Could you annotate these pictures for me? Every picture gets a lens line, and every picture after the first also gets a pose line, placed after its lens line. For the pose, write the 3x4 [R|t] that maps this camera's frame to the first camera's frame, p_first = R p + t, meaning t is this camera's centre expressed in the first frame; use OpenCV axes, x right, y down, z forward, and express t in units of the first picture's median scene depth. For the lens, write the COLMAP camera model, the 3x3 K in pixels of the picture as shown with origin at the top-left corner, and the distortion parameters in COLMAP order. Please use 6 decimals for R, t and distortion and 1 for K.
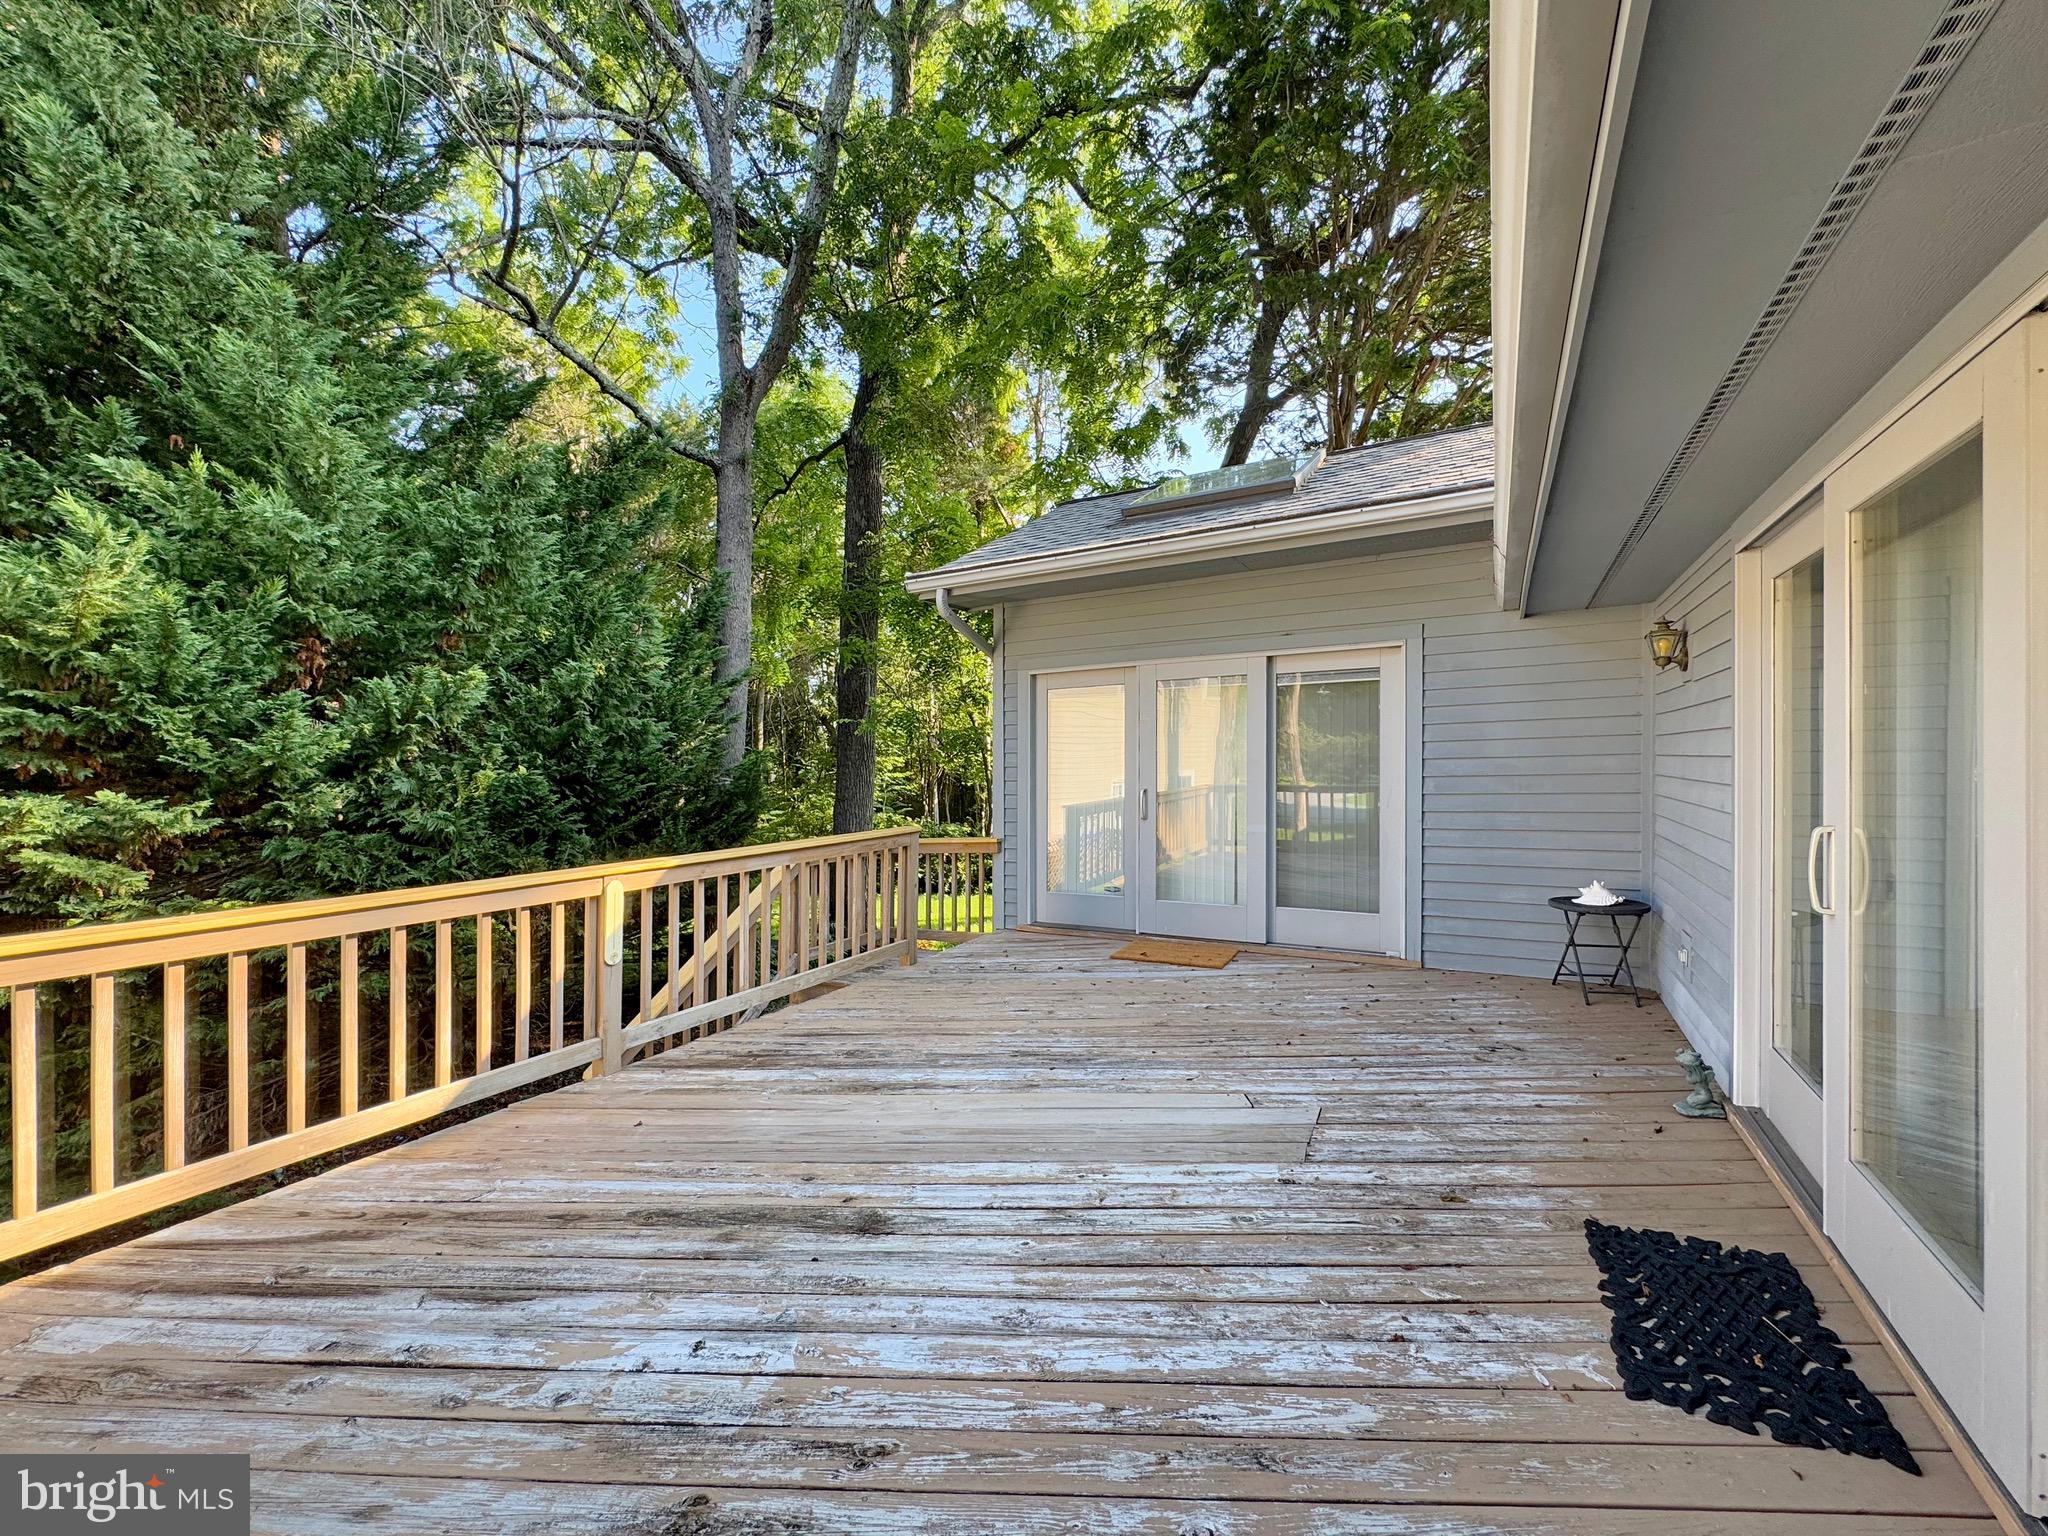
lens RADIAL K [[821.1, 0, 1024.0], [0, 821.1, 768.0], [0, 0, 1]] dist [0.000485, 0.000314]
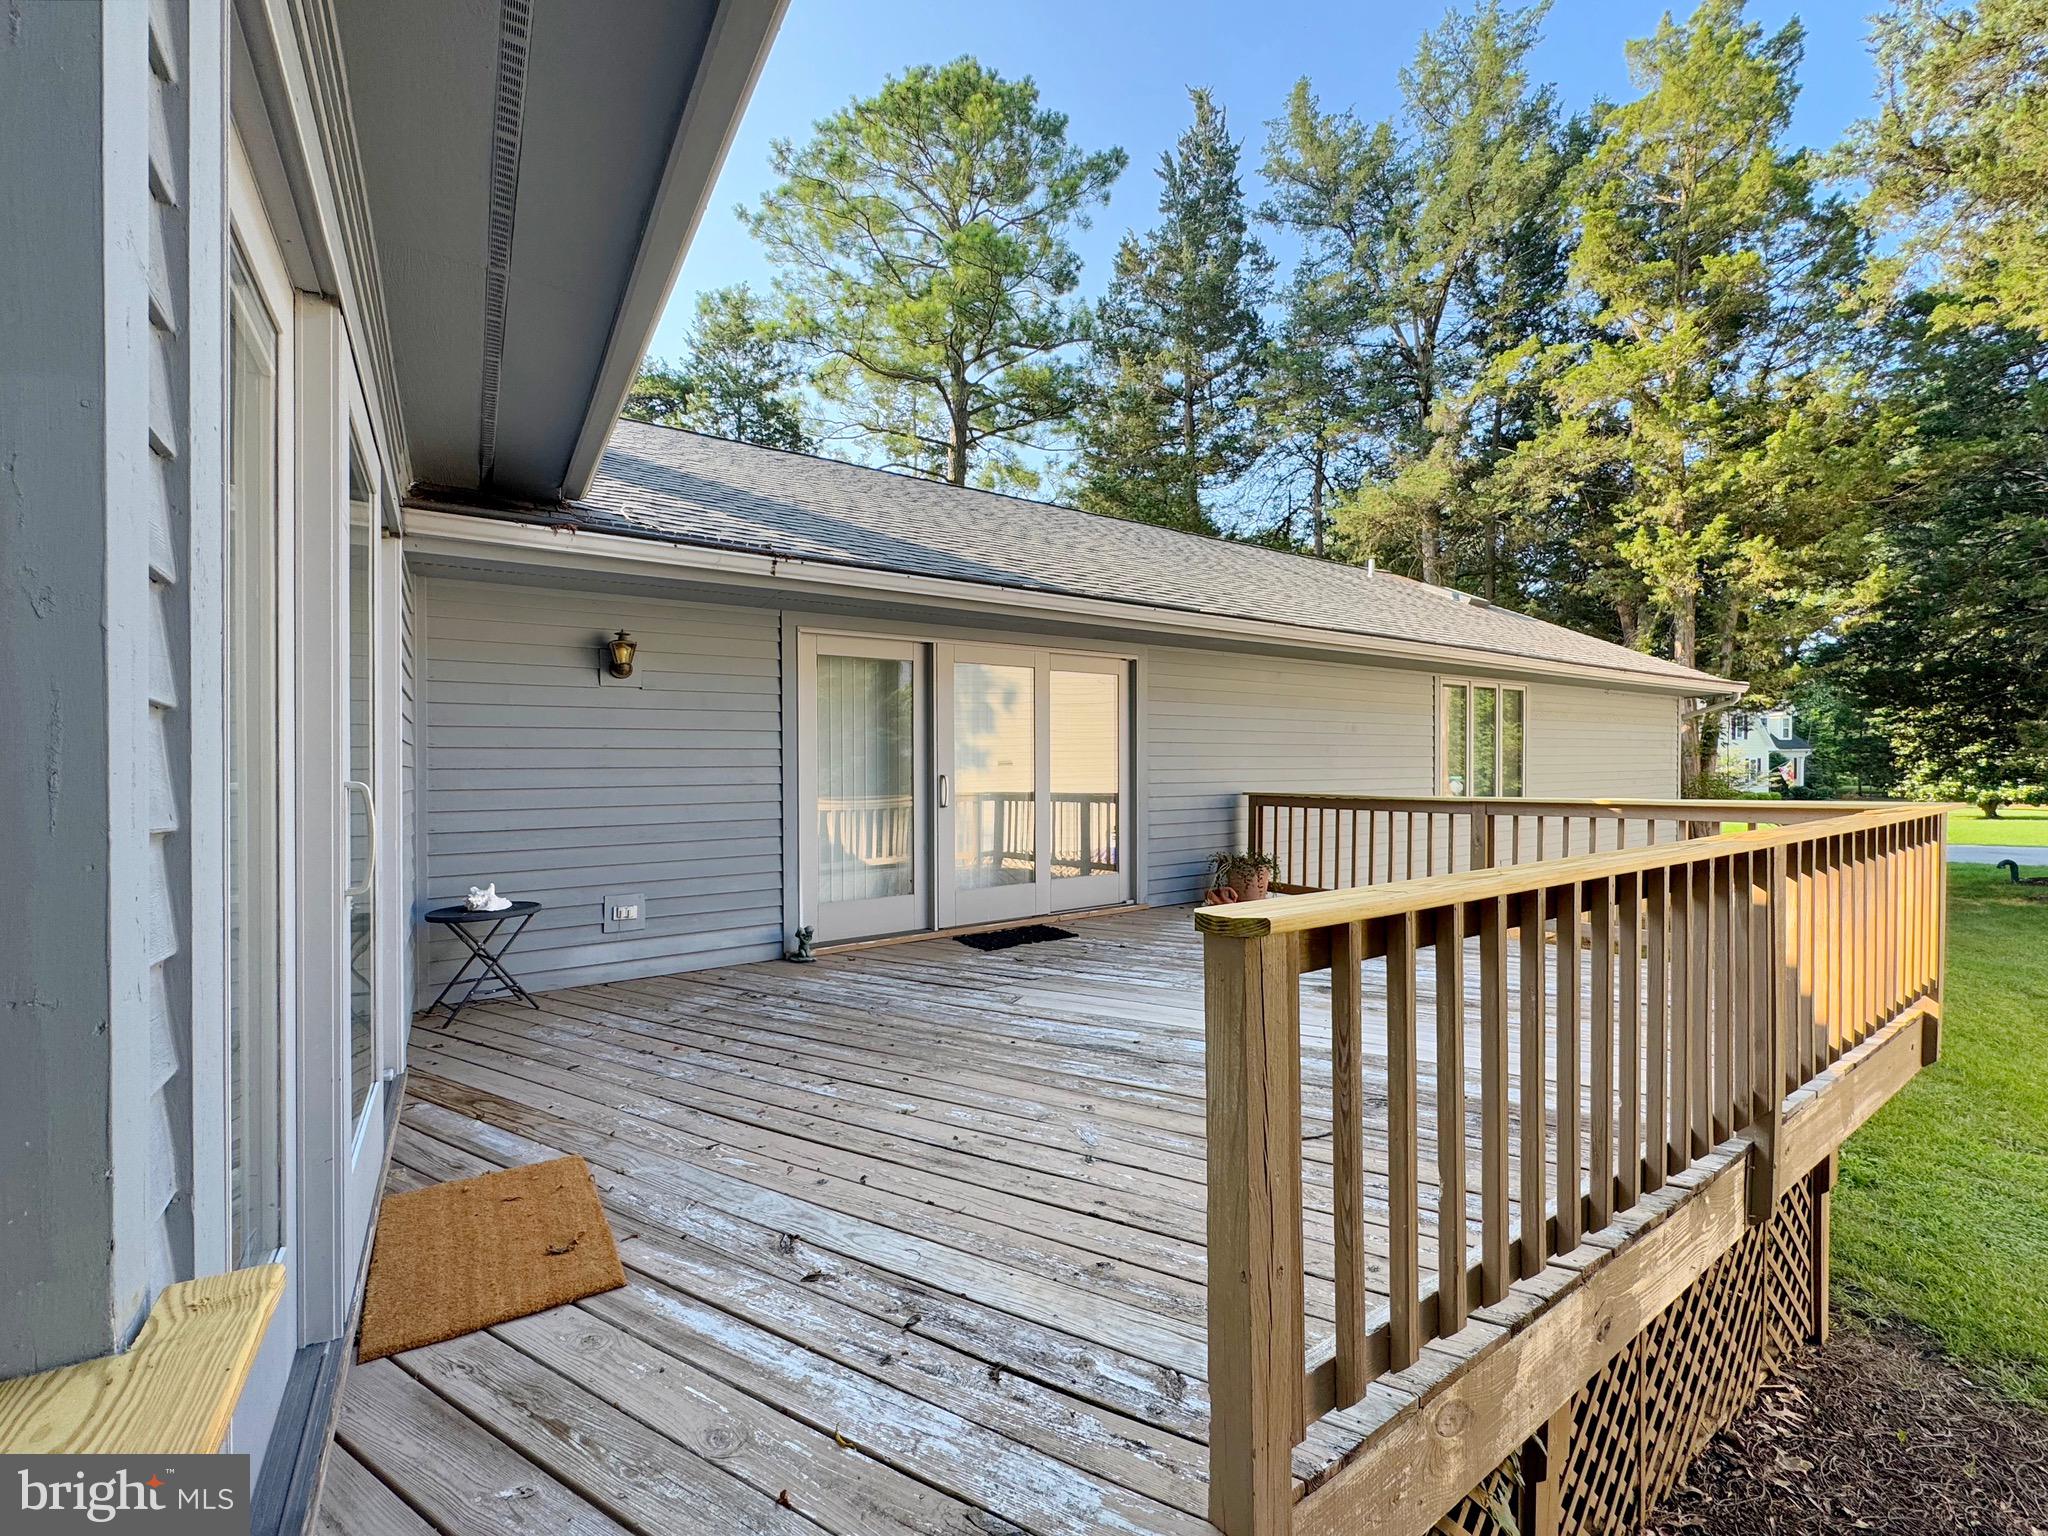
lens RADIAL K [[821.1, 0, 1024.0], [0, 821.1, 768.0], [0, 0, 1]] dist [0.000485, 0.000314]
pose [[-0.896844, 0.006774, 0.442296, -0.307004], [0.008476, 0.999962, 0.001872, 0.026849], [-0.442266, 0.005428, -0.896867, 2.104391]]
